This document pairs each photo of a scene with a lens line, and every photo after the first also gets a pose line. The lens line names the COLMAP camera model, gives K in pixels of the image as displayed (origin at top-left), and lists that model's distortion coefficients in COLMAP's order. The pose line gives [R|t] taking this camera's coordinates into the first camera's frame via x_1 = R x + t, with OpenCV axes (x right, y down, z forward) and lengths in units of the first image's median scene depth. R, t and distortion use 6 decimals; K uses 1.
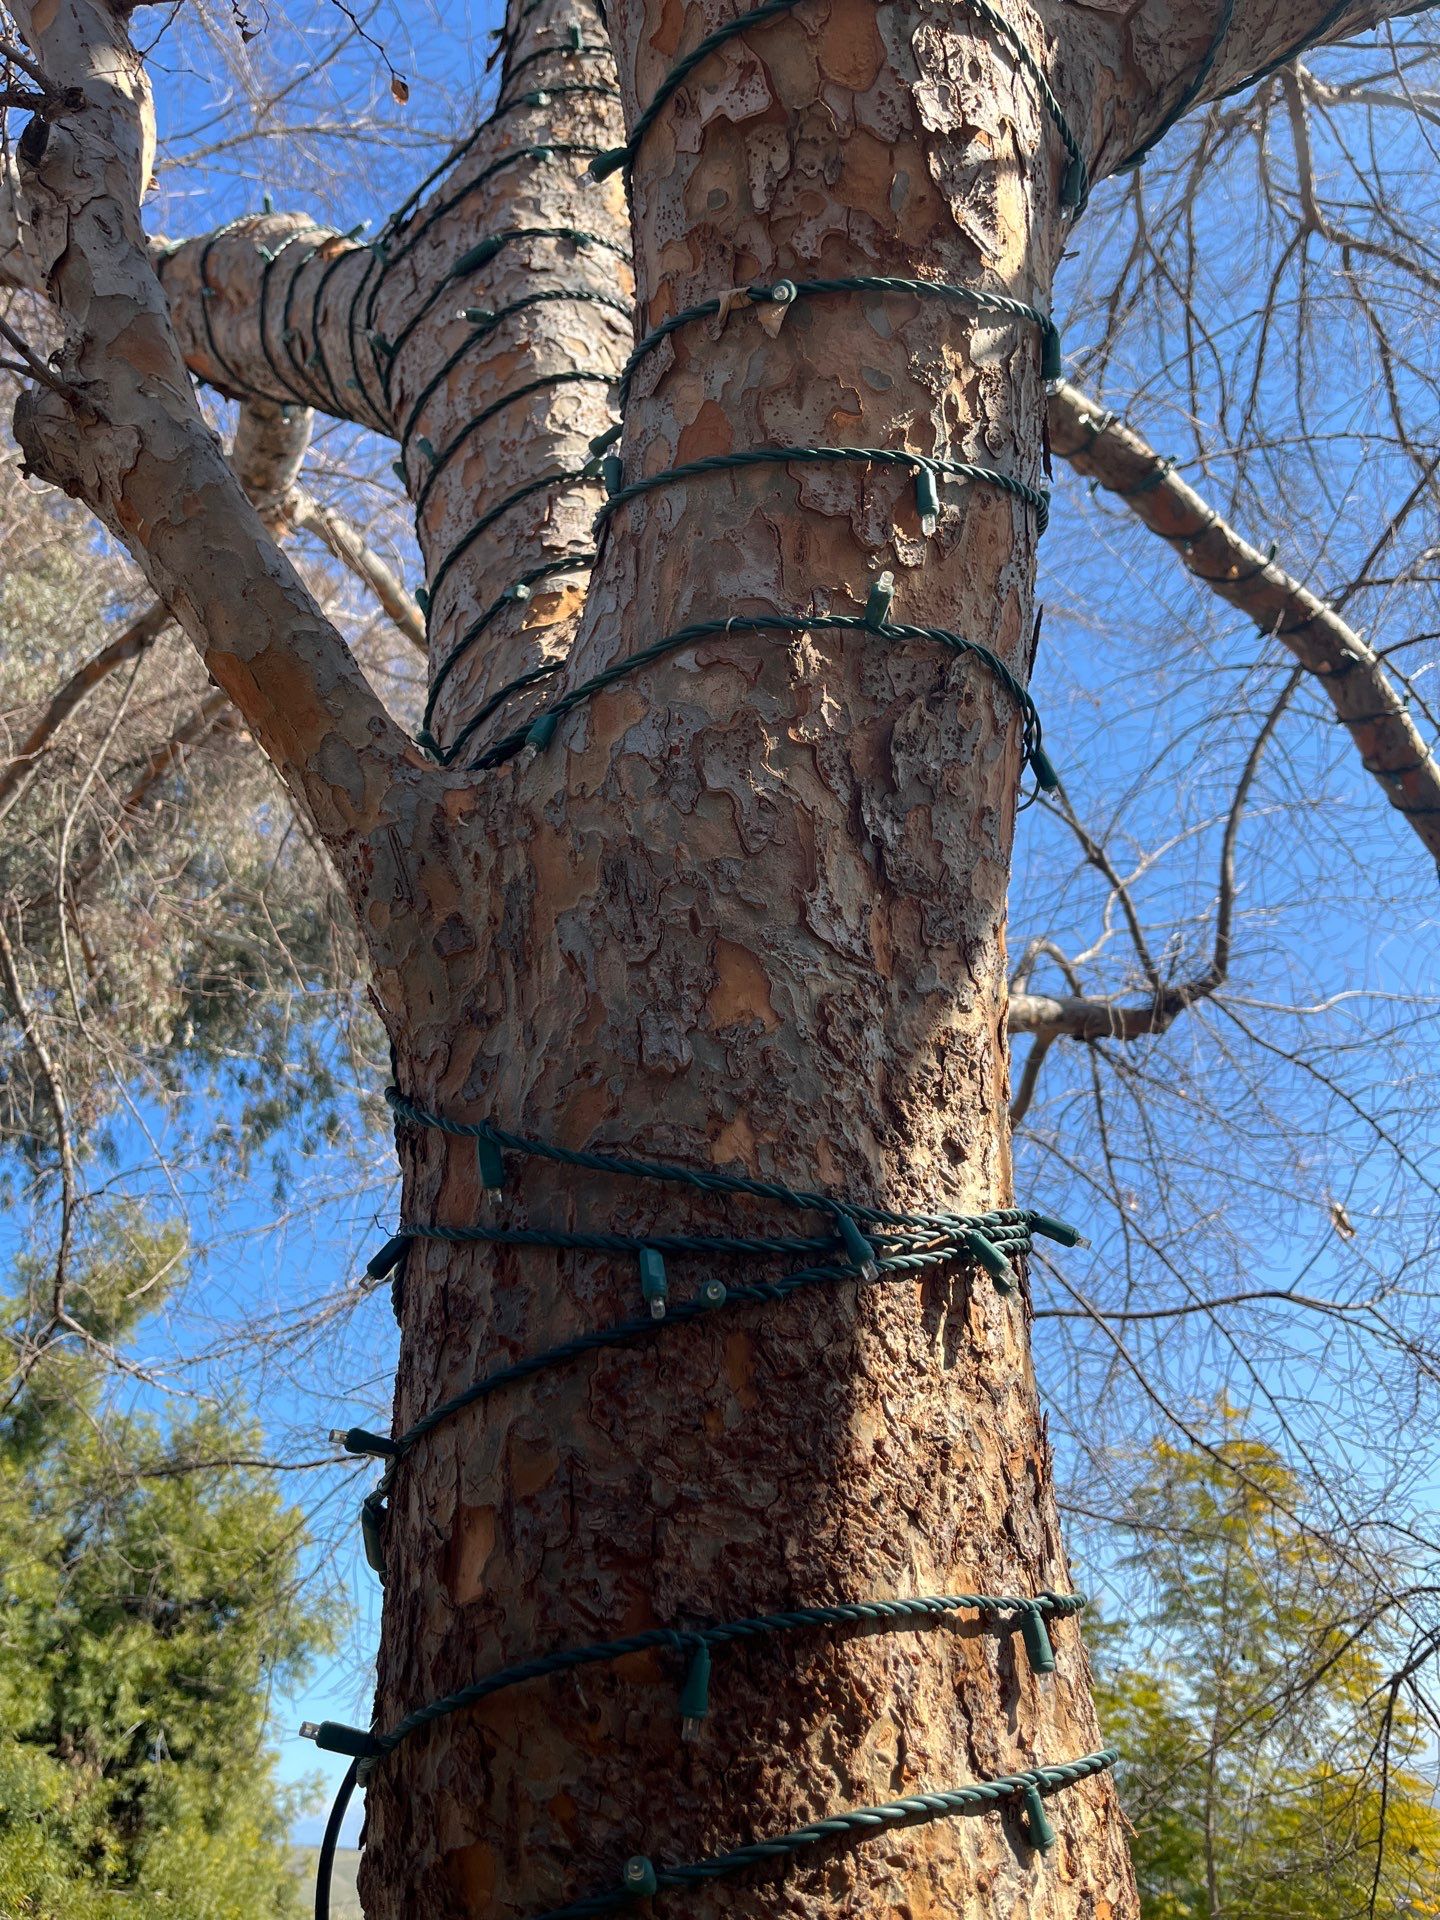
lens RADIAL K [[1546.4, 0, 720.0], [0, 1546.4, 960.0], [0, 0, 1]] dist [-0.000869, -0.084147]
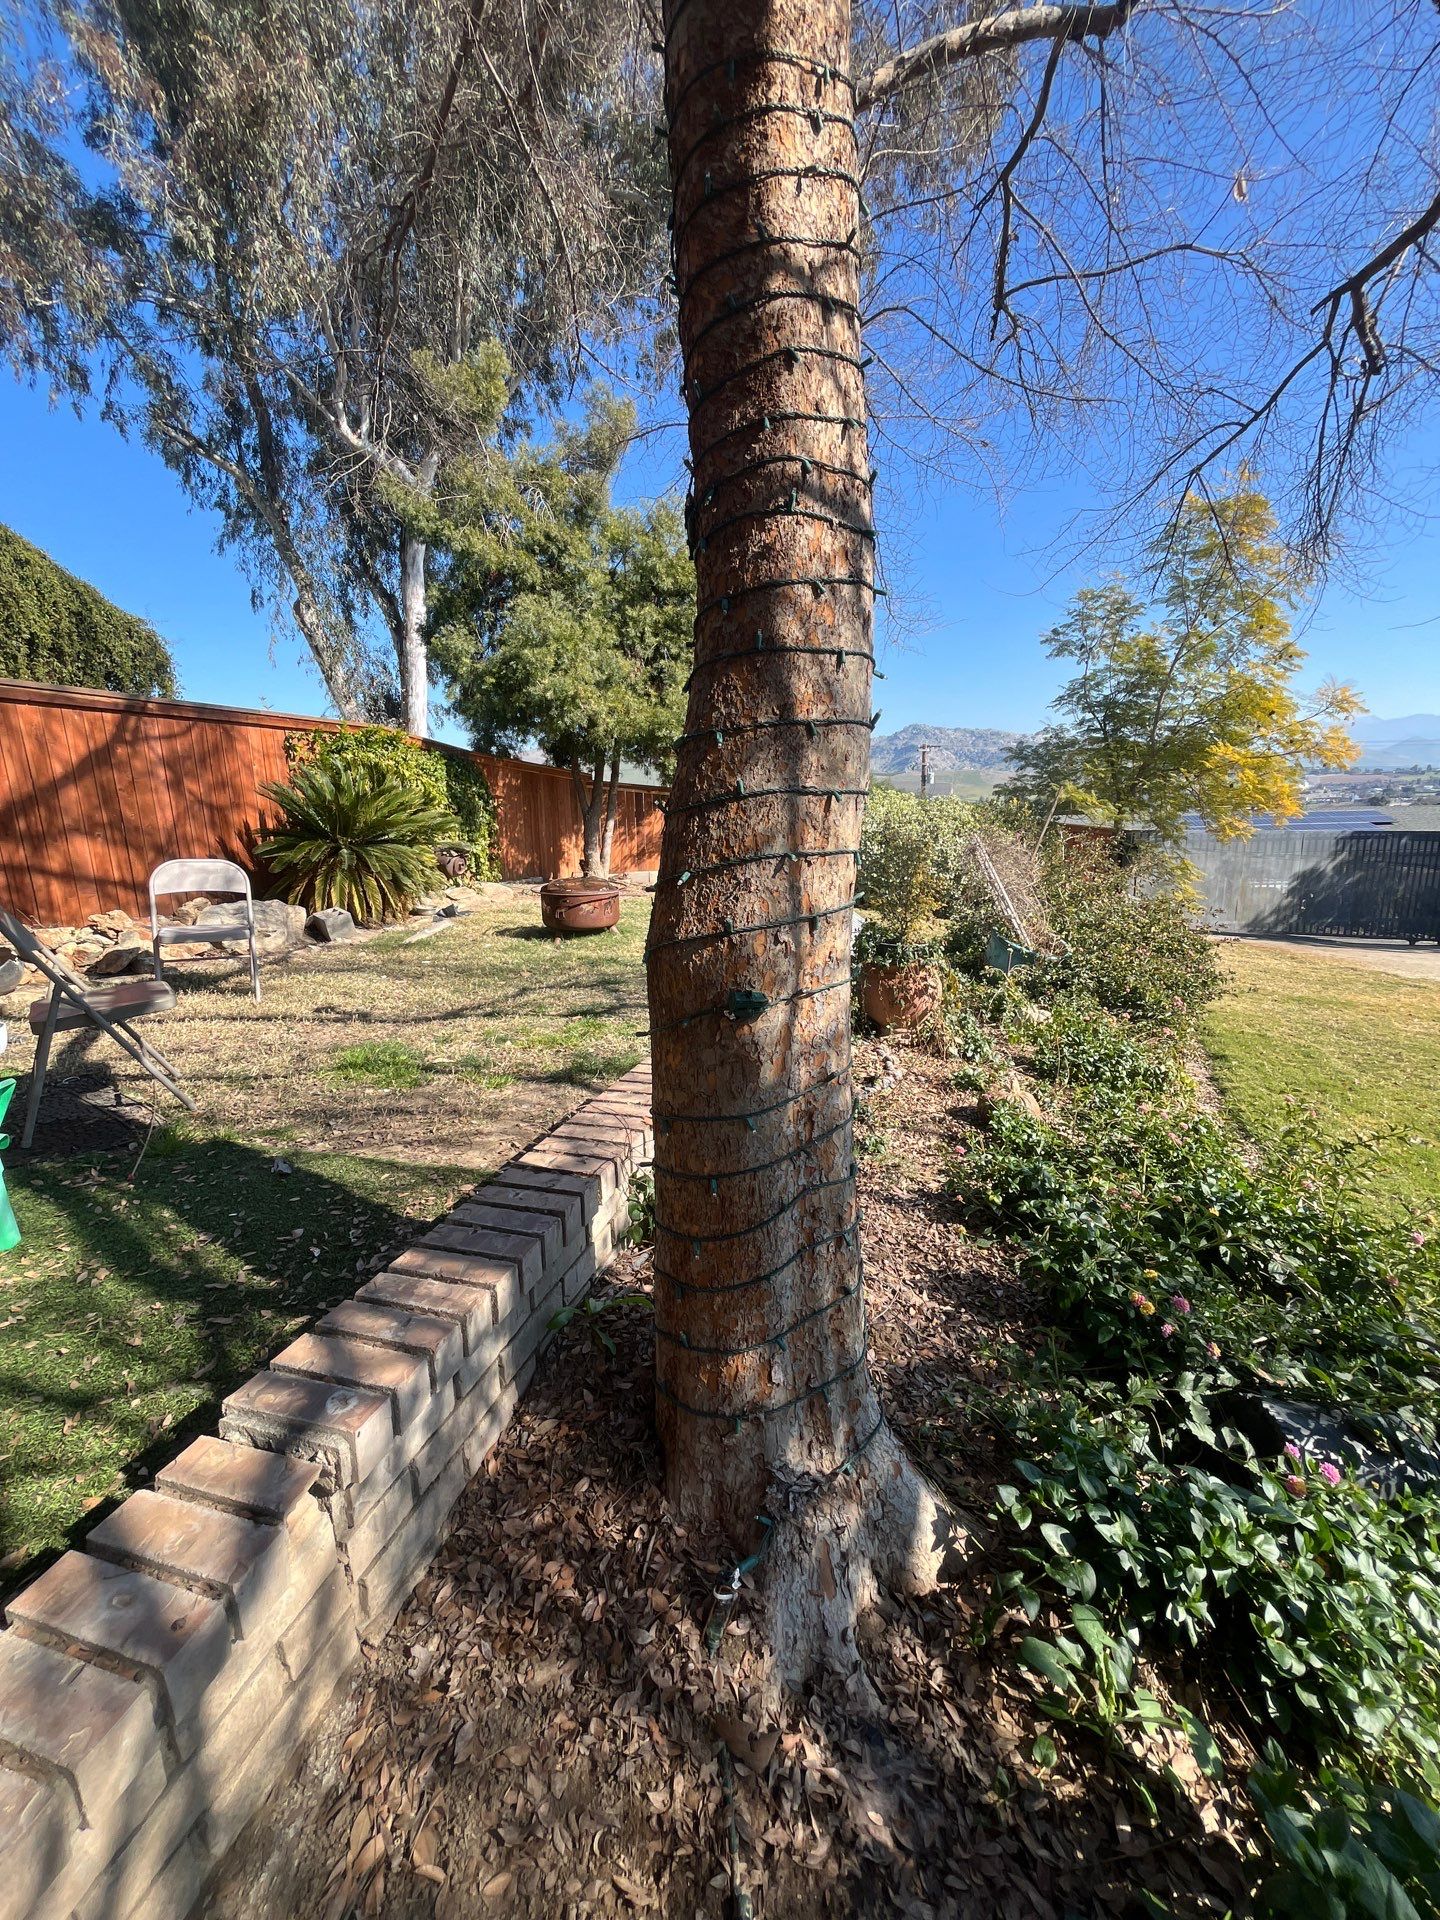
lens RADIAL K [[770.7, 0, 720.0], [0, 770.7, 960.0], [0, 0, 1]] dist [-0.000867, -0.000268]
pose [[0.967276, 0.057853, -0.247042, 0.038224], [0.132826, 0.714123, 0.687303, 0.045630], [0.216181, -0.697625, 0.683070, -0.135019]]
